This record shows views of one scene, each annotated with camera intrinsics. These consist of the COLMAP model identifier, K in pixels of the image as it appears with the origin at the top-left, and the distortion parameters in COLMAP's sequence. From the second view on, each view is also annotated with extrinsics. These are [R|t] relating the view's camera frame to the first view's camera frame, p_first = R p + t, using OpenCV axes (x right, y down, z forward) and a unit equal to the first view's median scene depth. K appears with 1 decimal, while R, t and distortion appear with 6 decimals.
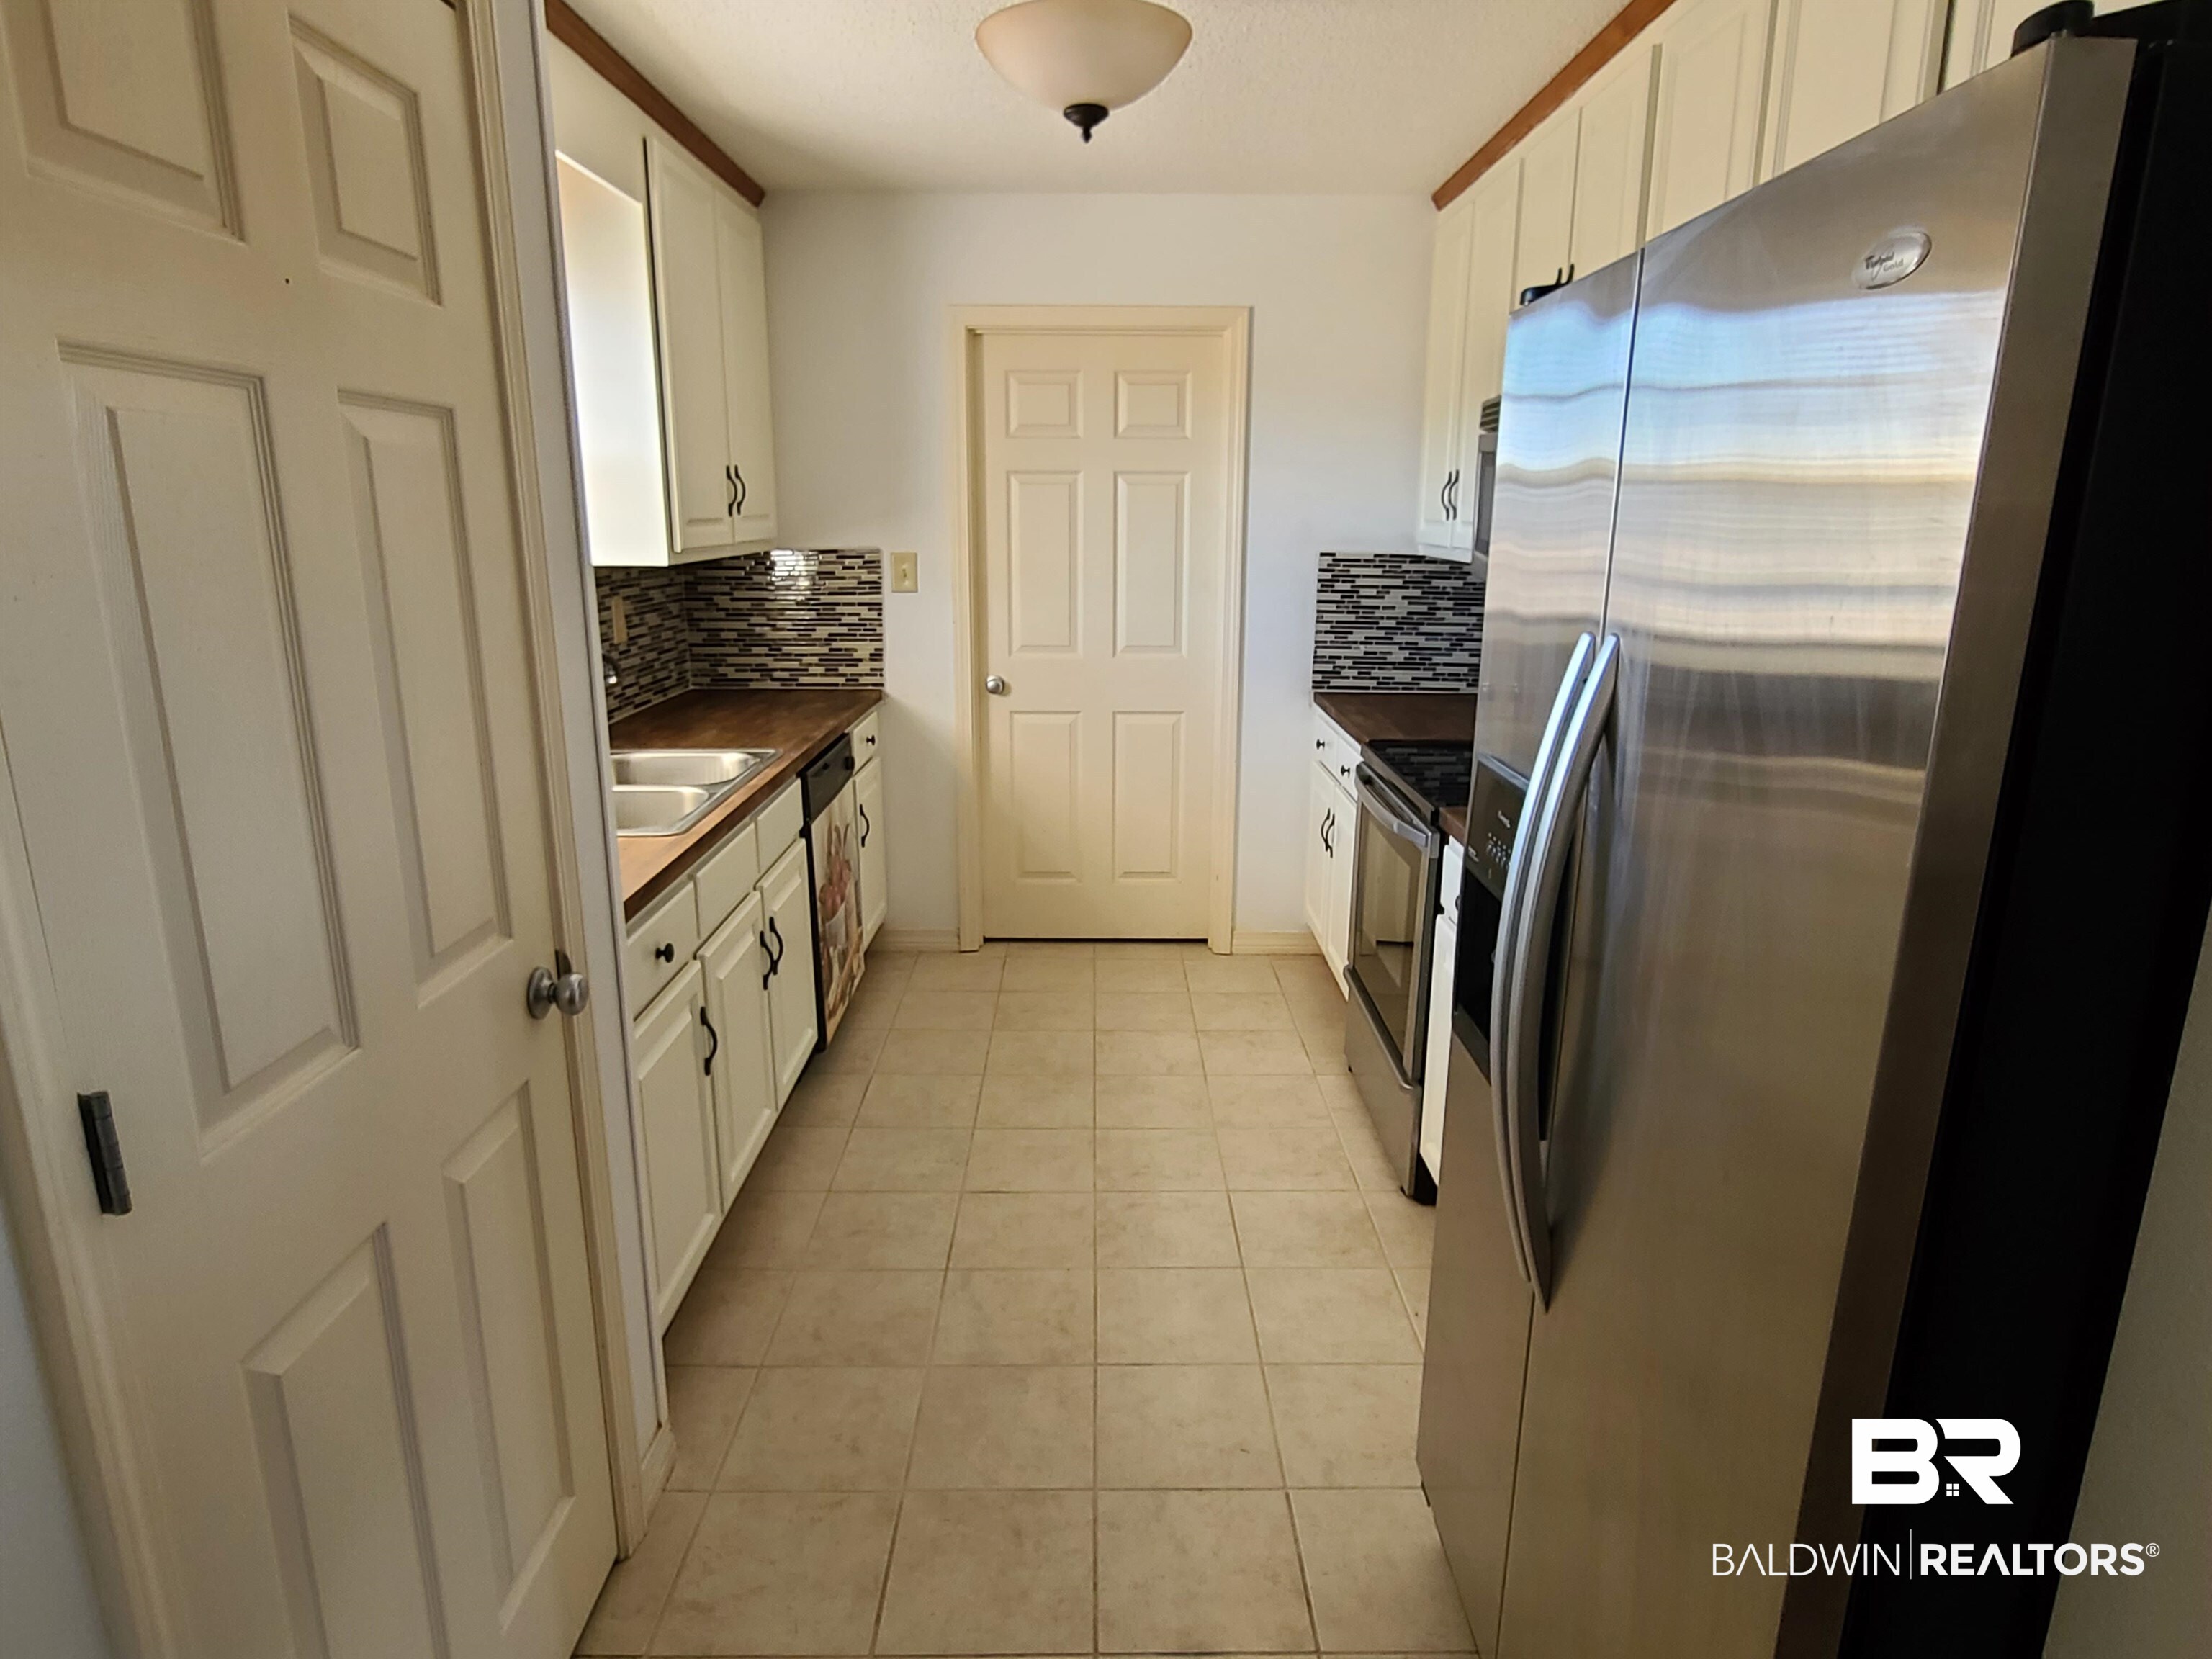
lens RADIAL K [[1260.3, 0, 1106.6], [0, 1260.3, 819.6], [0, 0, 1]] dist [-0.006247, -0.000676]
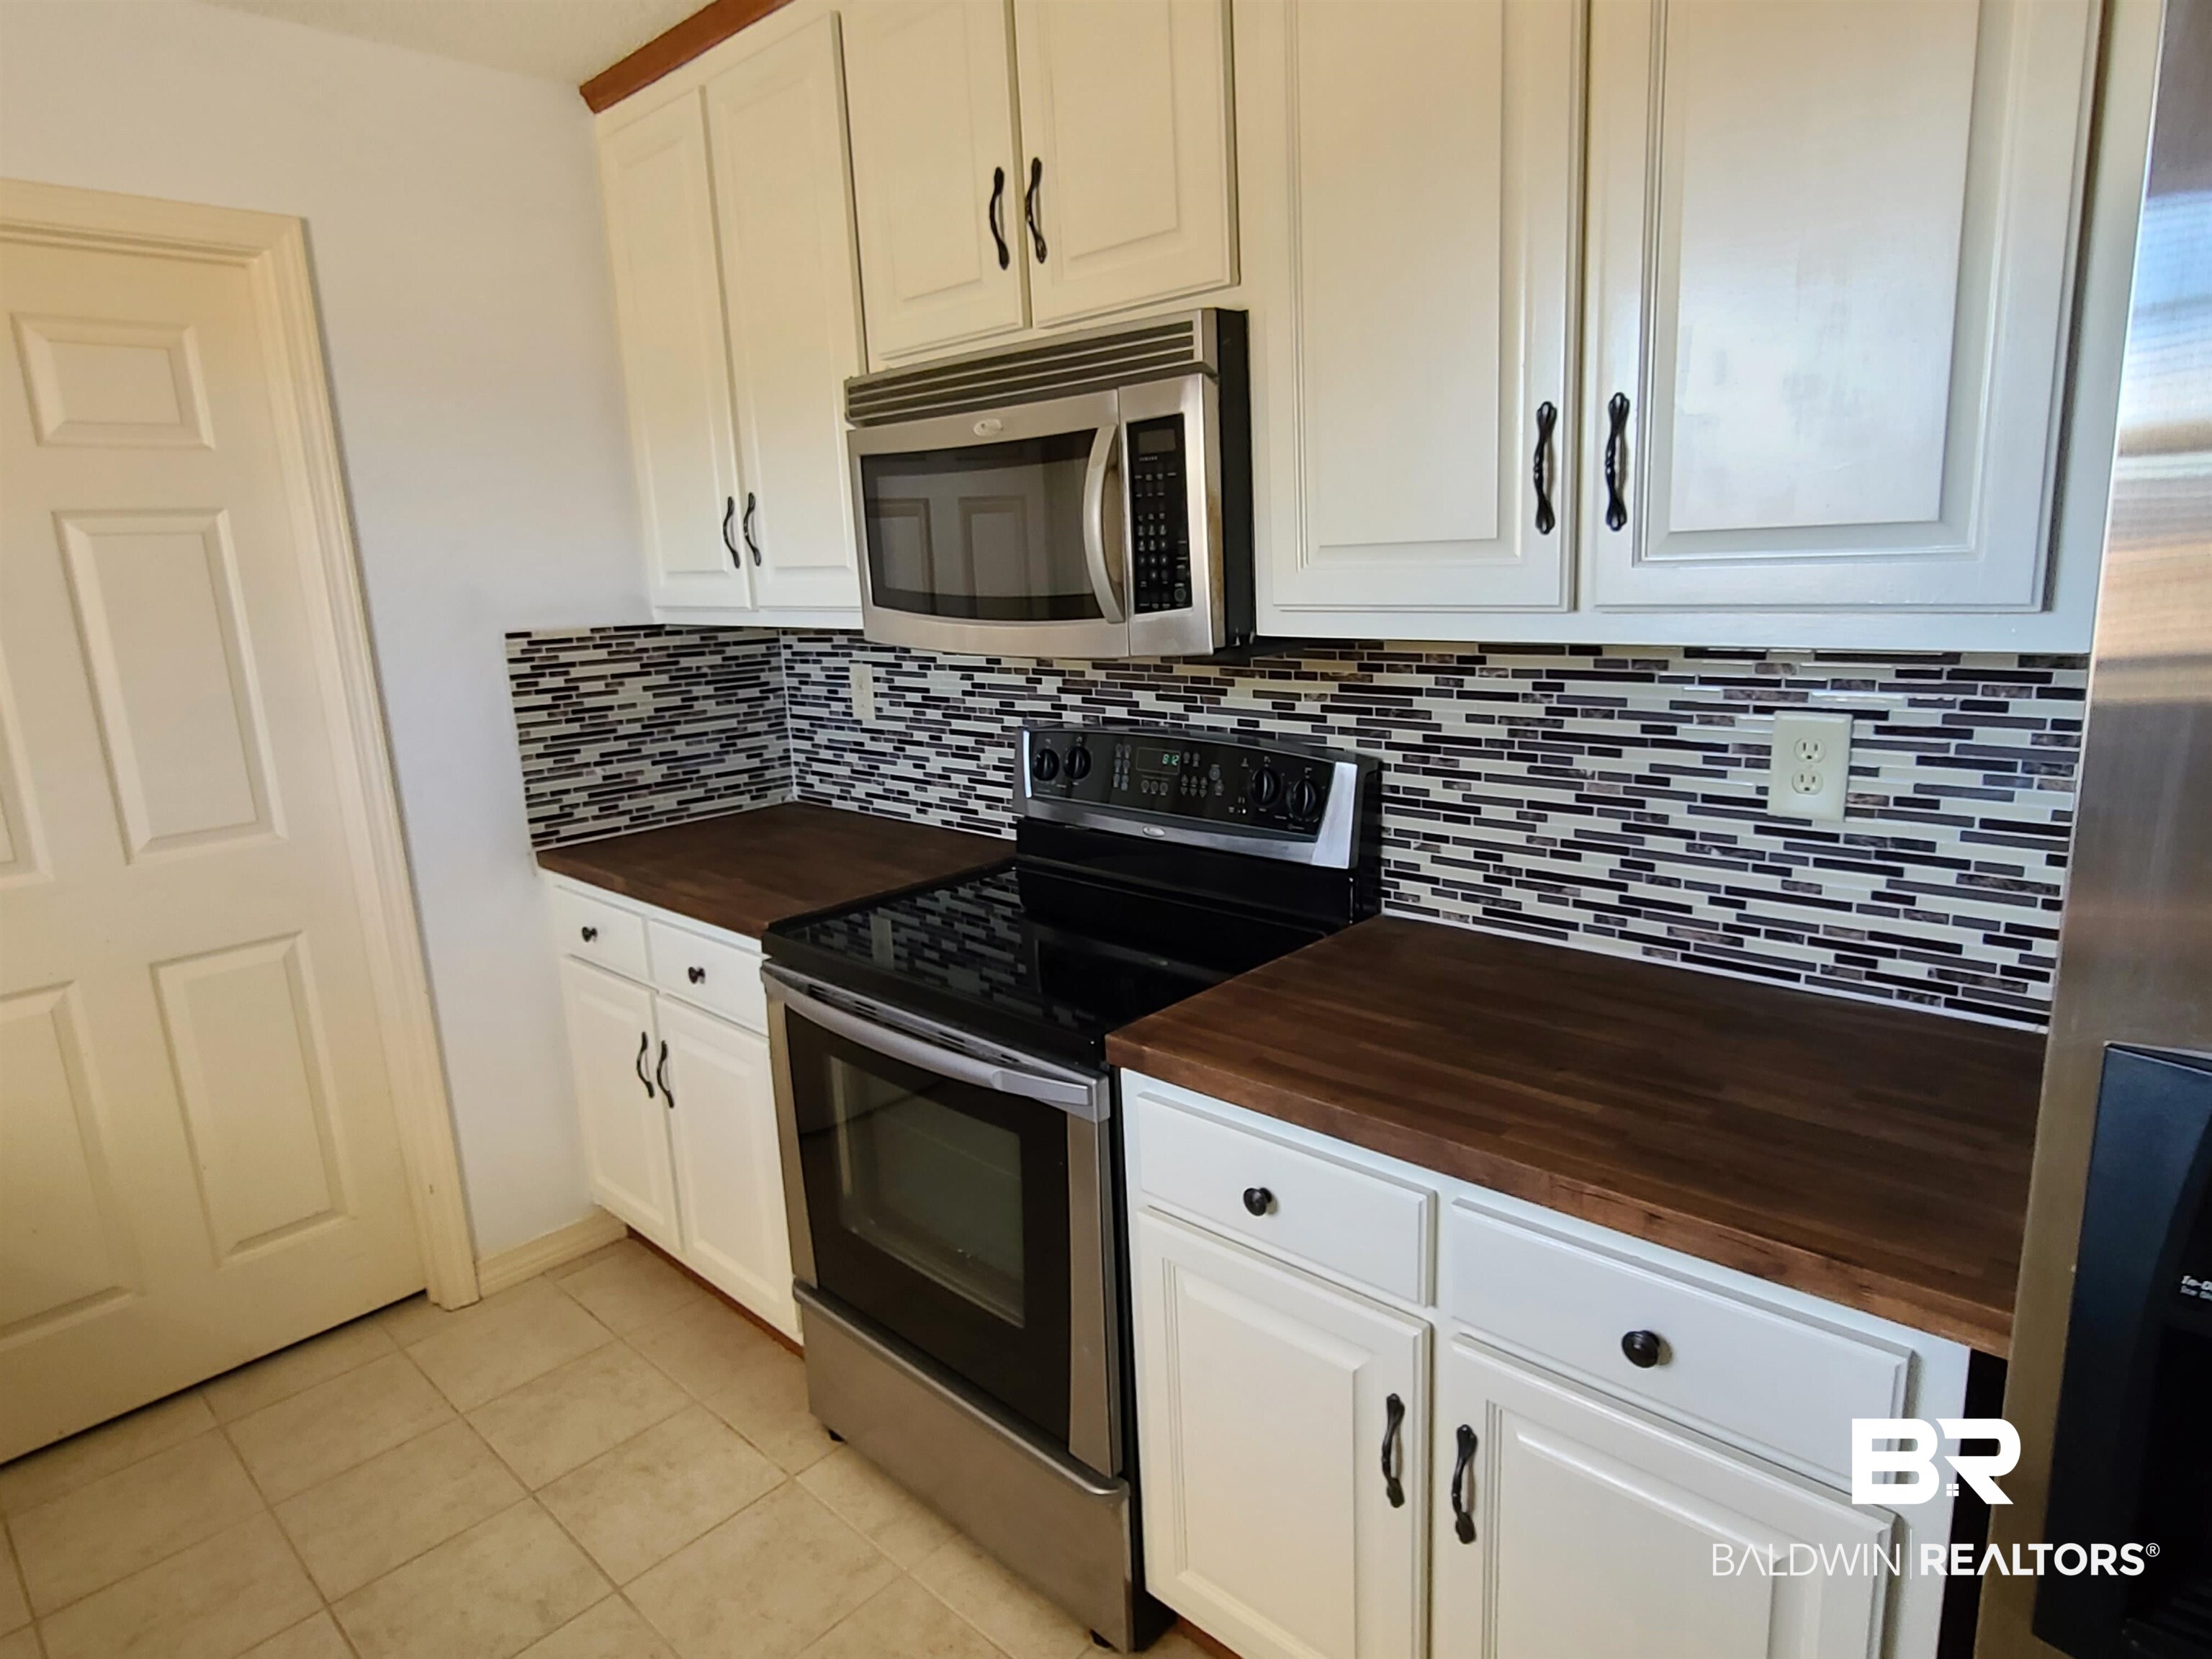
lens RADIAL K [[1260.3, 0, 1110.8], [0, 1260.3, 820.3], [0, 0, 1]] dist [-0.006247, -0.000676]
pose [[0.685773, -0.188120, 0.703083, -0.079995], [0.220420, 0.974334, 0.045705, -0.083329], [-0.693636, 0.123630, 0.709637, 0.357514]]
